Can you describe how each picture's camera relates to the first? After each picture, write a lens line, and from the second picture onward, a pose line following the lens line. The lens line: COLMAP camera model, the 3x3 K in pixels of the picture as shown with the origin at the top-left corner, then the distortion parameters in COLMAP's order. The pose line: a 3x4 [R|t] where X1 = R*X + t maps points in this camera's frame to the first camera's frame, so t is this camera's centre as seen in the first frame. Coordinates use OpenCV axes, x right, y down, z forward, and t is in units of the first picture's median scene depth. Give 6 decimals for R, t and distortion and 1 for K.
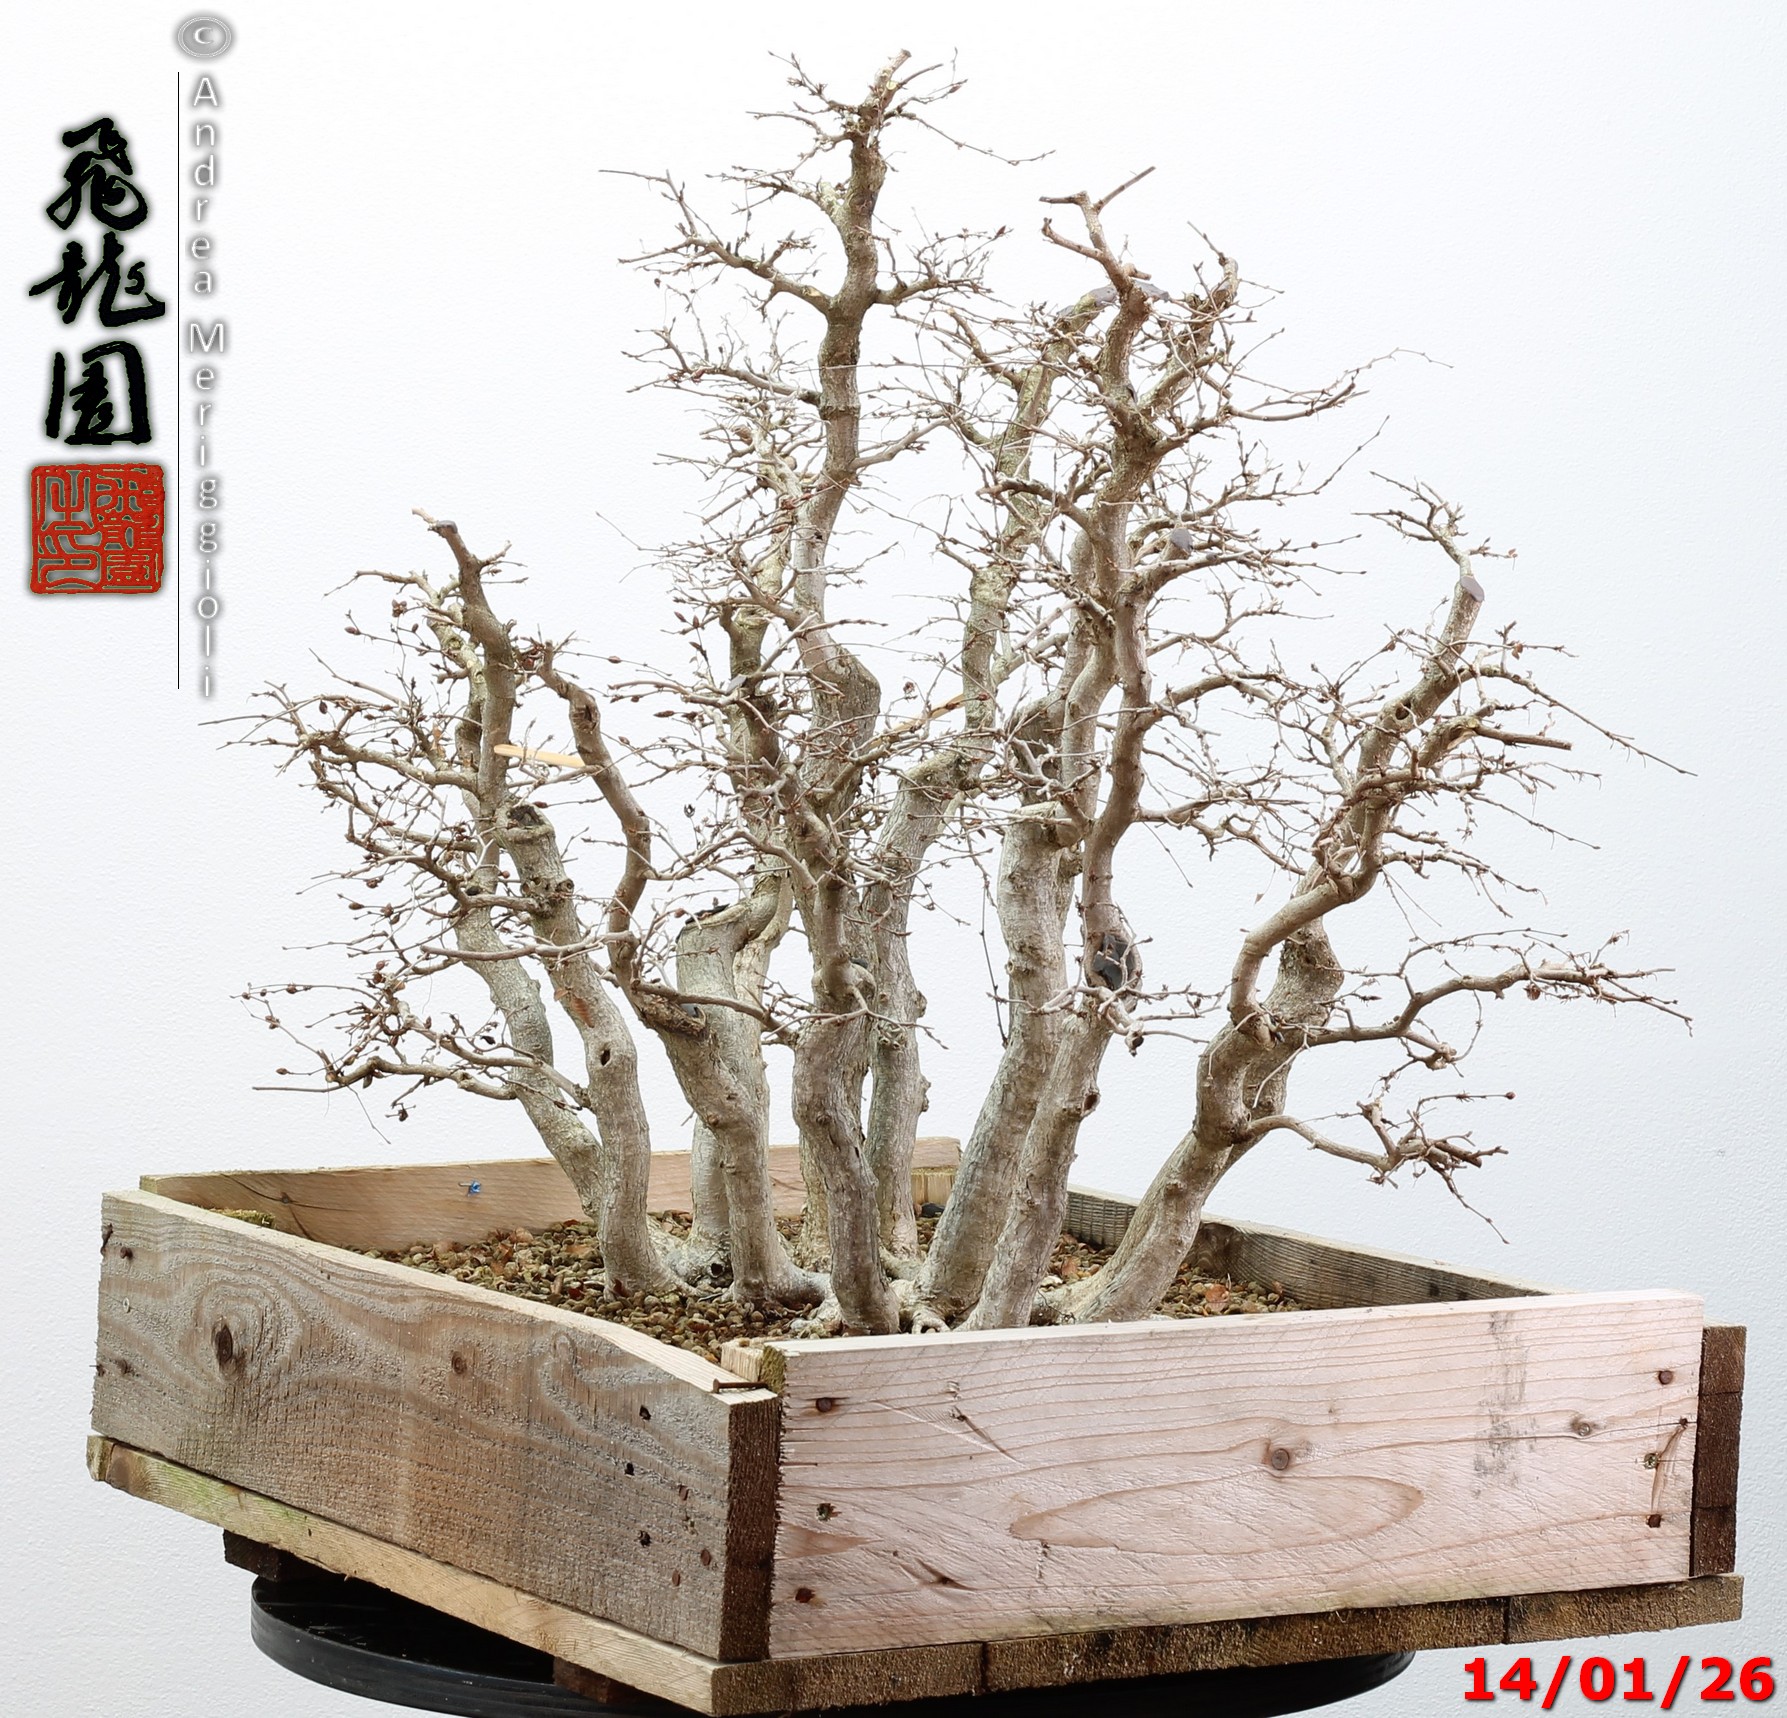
lens RADIAL K [[6623.8, 0, 893.4], [0, 6623.8, 858.1], [0, 0, 1]] dist [-0.137463, -0.074348]
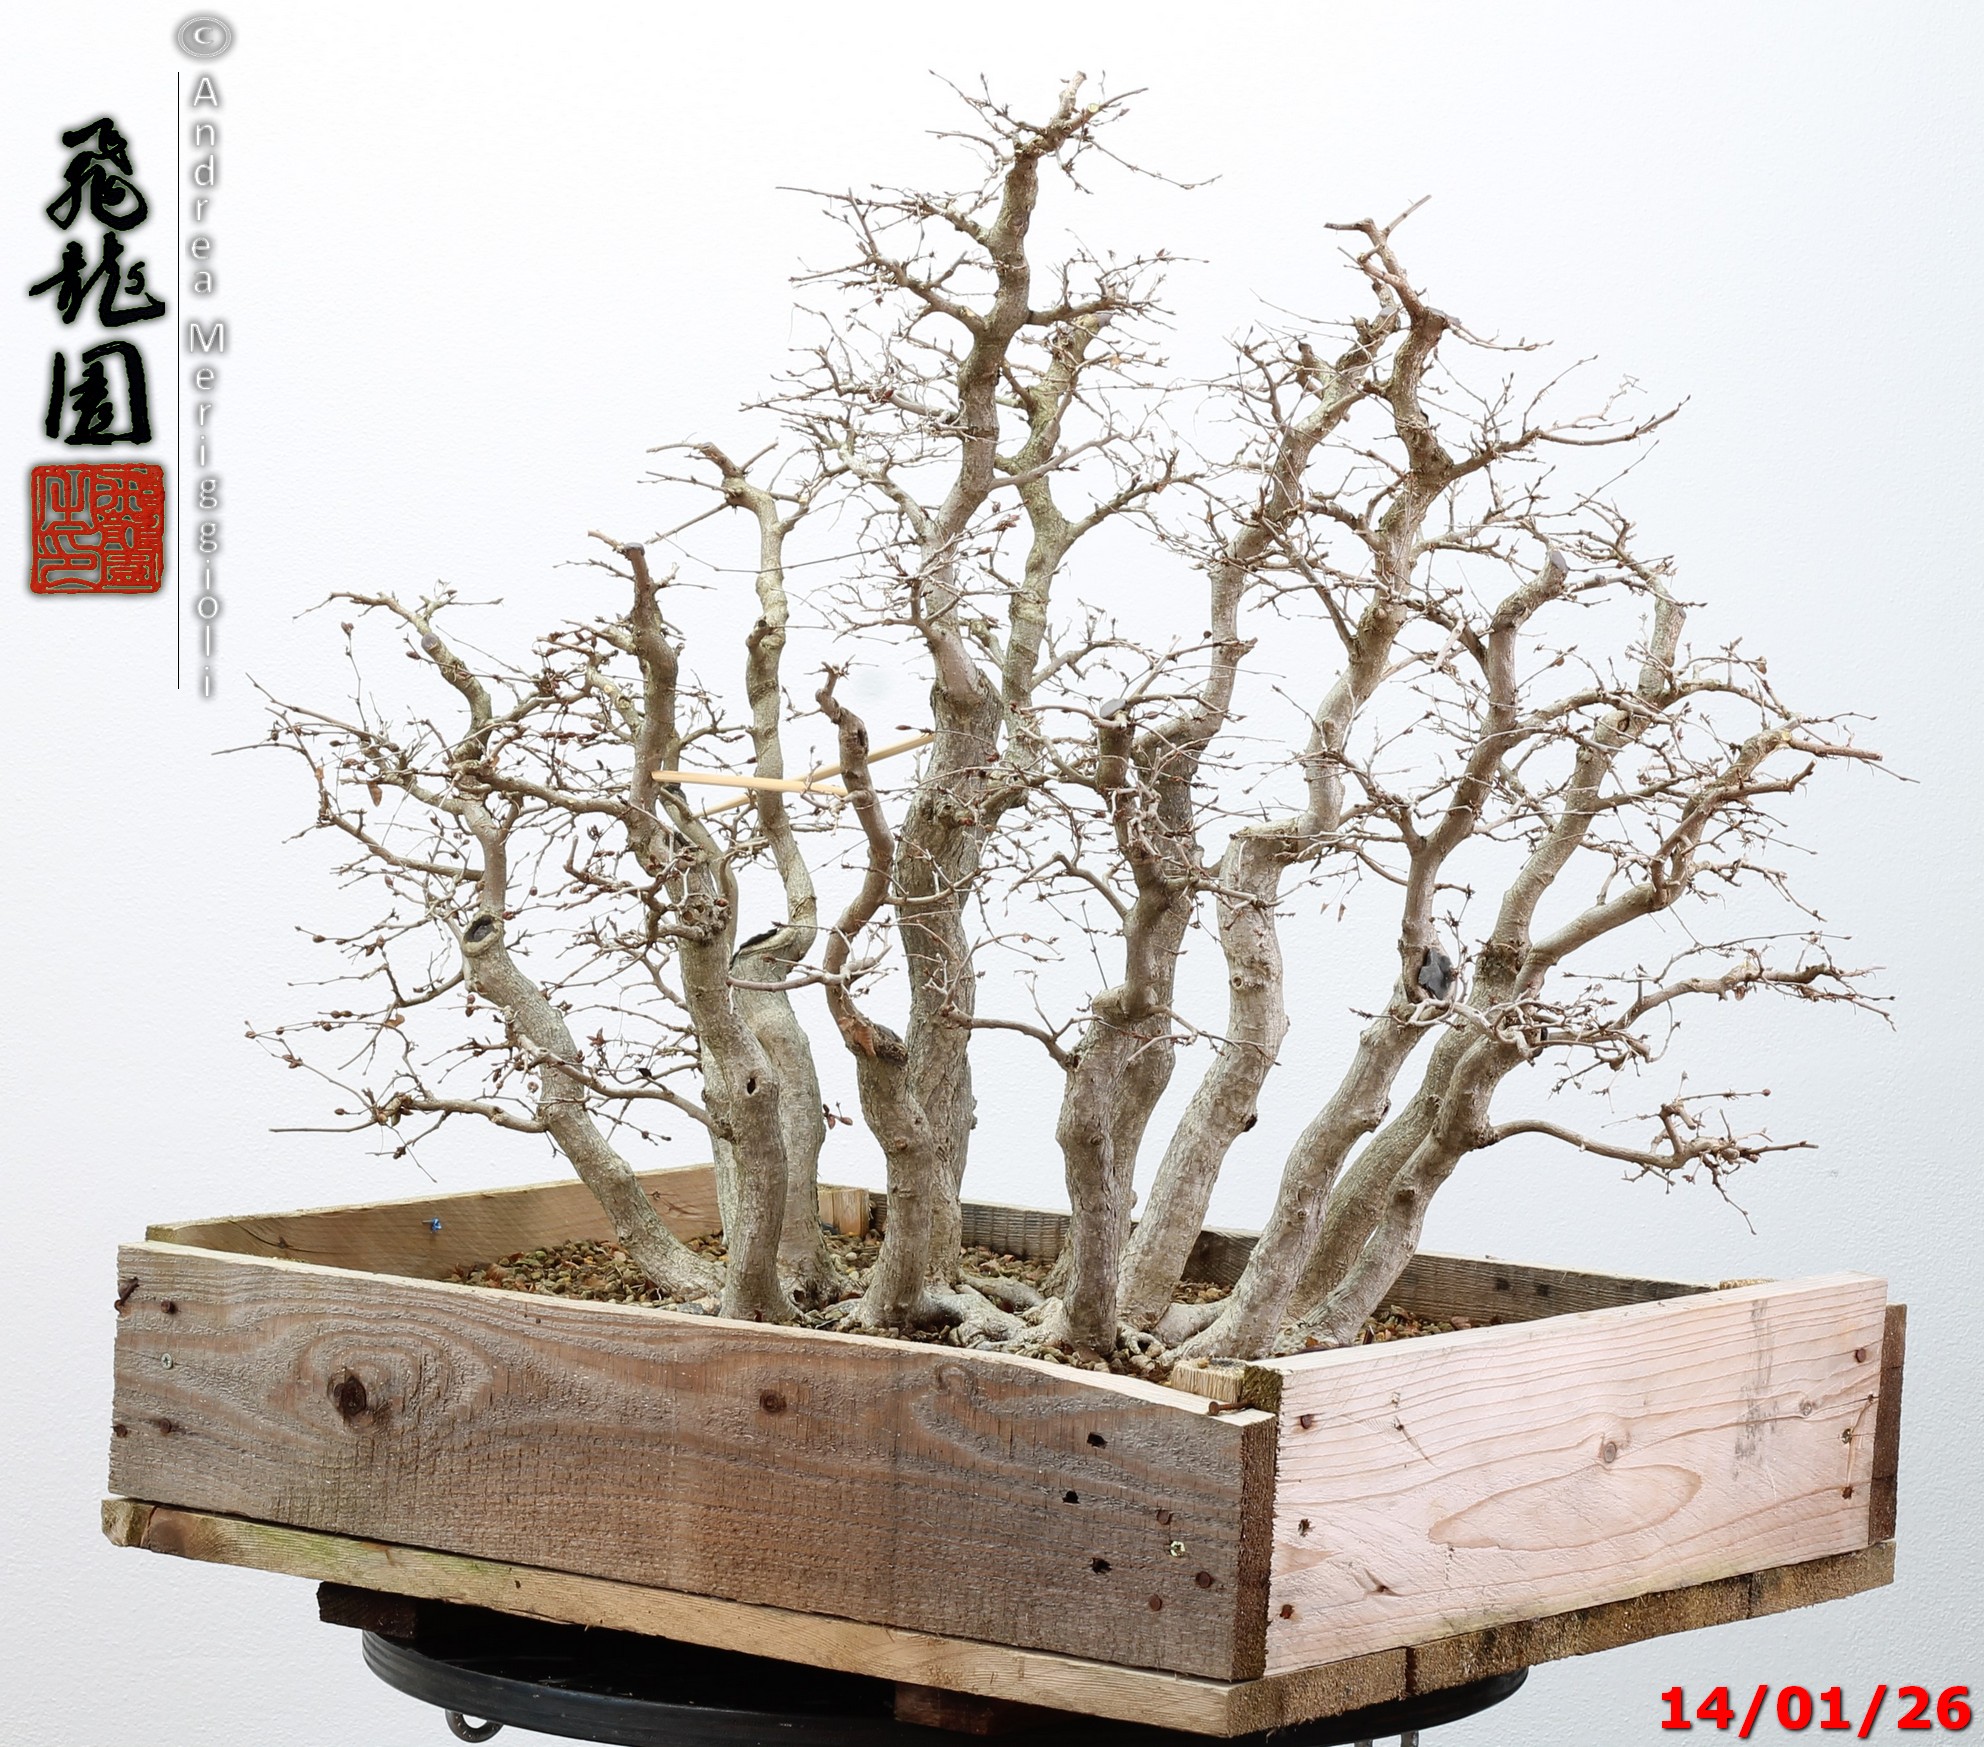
lens RADIAL K [[6603.5, 0, 992.0], [0, 6603.5, 873.5], [0, 0, 1]] dist [-0.049527, -2.966466]
pose [[0.932359, -0.021940, 0.360868, -0.388573], [0.020310, 0.999759, 0.008307, -0.009563], [-0.360963, -0.000416, 0.932580, 0.073708]]
